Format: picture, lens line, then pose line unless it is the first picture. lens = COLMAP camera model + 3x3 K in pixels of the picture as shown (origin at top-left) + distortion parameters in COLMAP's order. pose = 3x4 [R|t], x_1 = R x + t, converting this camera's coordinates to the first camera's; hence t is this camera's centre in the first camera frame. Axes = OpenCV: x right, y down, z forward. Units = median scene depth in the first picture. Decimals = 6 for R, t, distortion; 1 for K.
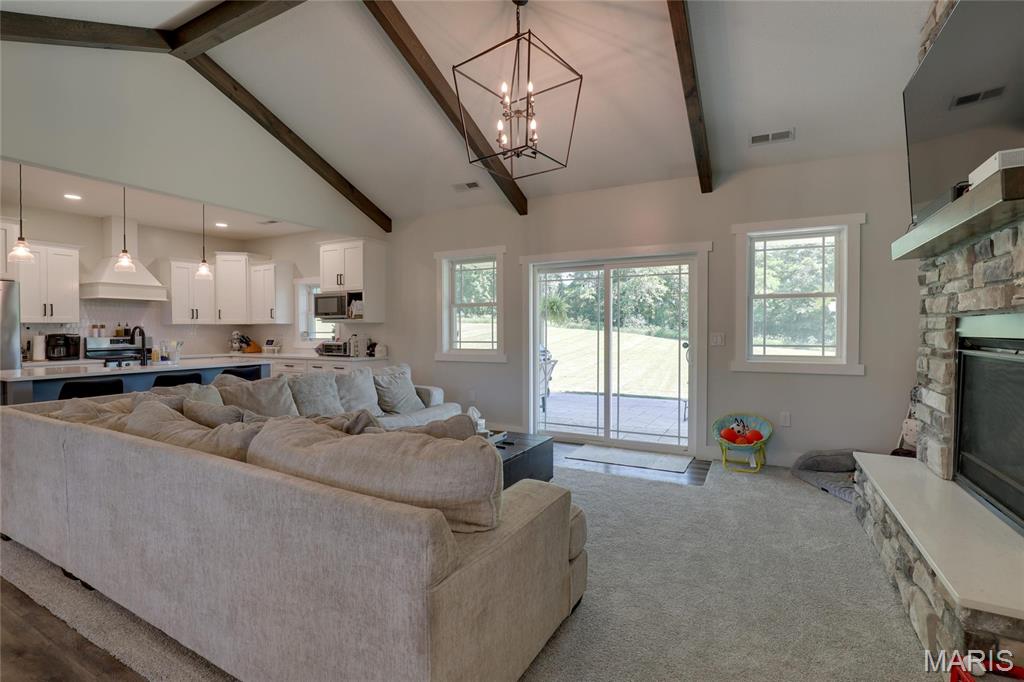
lens RADIAL K [[478.9, 0, 514.1], [0, 478.9, 337.0], [0, 0, 1]] dist [-0.022047, 0.001830]
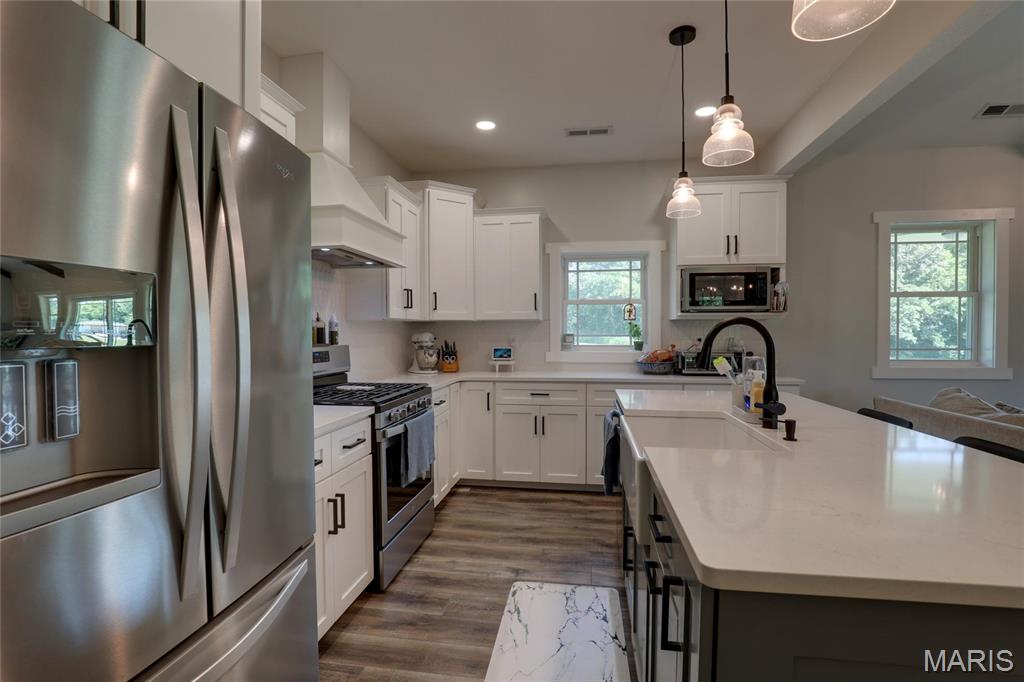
lens RADIAL K [[478.9, 0, 507.4], [0, 478.9, 342.1], [0, 0, 1]] dist [-0.022047, 0.001830]
pose [[0.944396, -0.005611, 0.328762, -0.812024], [0.004279, 0.999979, 0.004776, -0.005770], [-0.328782, -0.003104, 0.944401, 0.539040]]
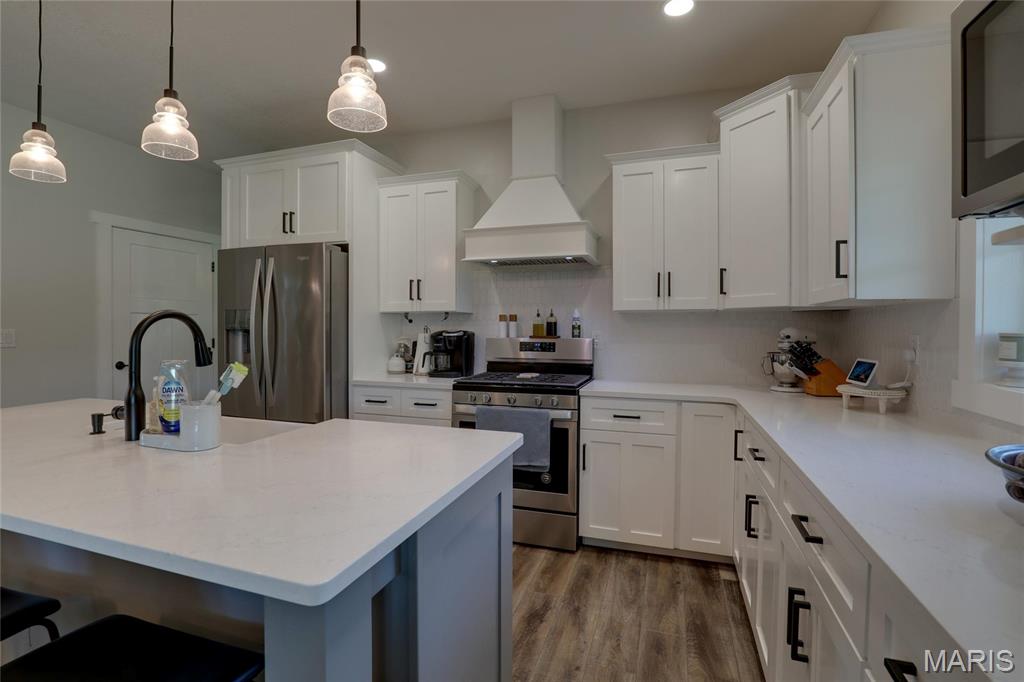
lens RADIAL K [[478.9, 0, 514.2], [0, 478.9, 331.5], [0, 0, 1]] dist [-0.022047, 0.001830]
pose [[0.179121, 0.013279, -0.983738, -0.330463], [-0.019567, 0.999759, 0.009933, -0.012148], [0.983633, 0.017469, 0.179337, 0.882900]]
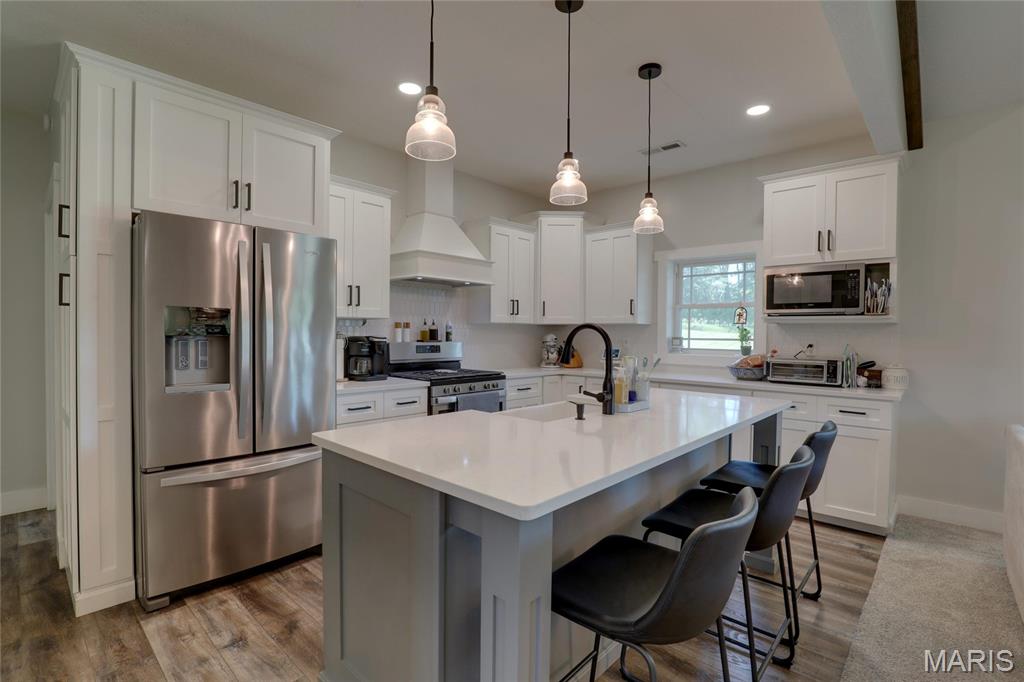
lens RADIAL K [[478.9, 0, 510.2], [0, 478.9, 342.7], [0, 0, 1]] dist [-0.022047, 0.001830]
pose [[0.967590, 0.018861, -0.251822, -0.564729], [-0.018378, 0.999822, 0.004271, -0.004053], [0.251858, 0.000496, 0.967764, 0.407144]]
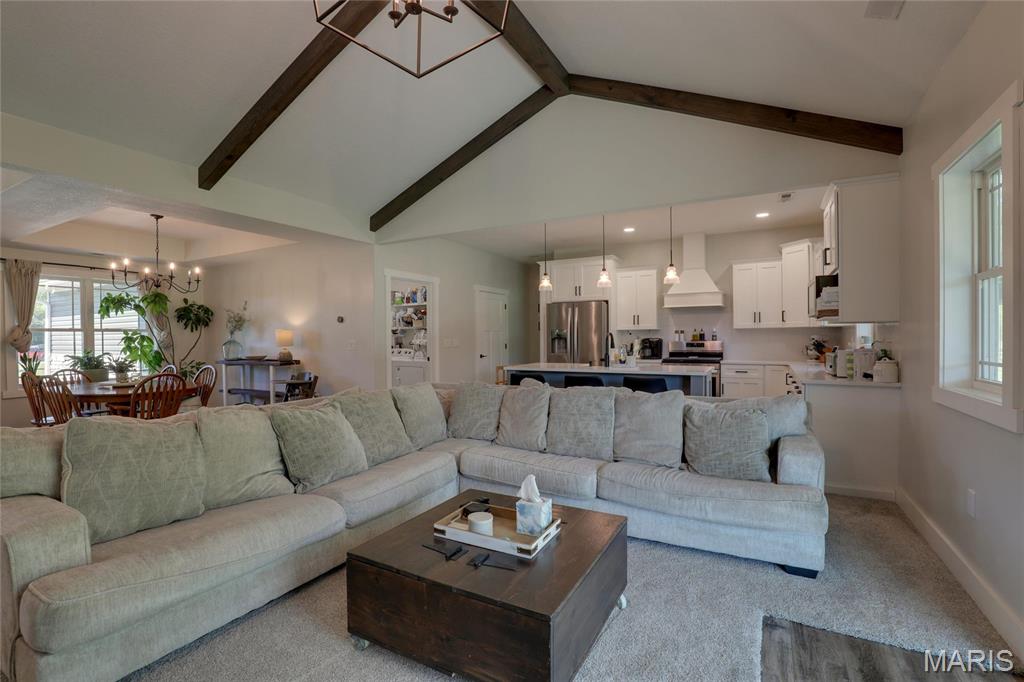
lens RADIAL K [[478.9, 0, 507.3], [0, 478.9, 341.3], [0, 0, 1]] dist [-0.022047, 0.001830]
pose [[-0.007982, 0.012632, -0.999888, 0.281881], [-0.007085, 0.999894, 0.012688, -0.010887], [0.999943, 0.007186, -0.007892, 0.571688]]
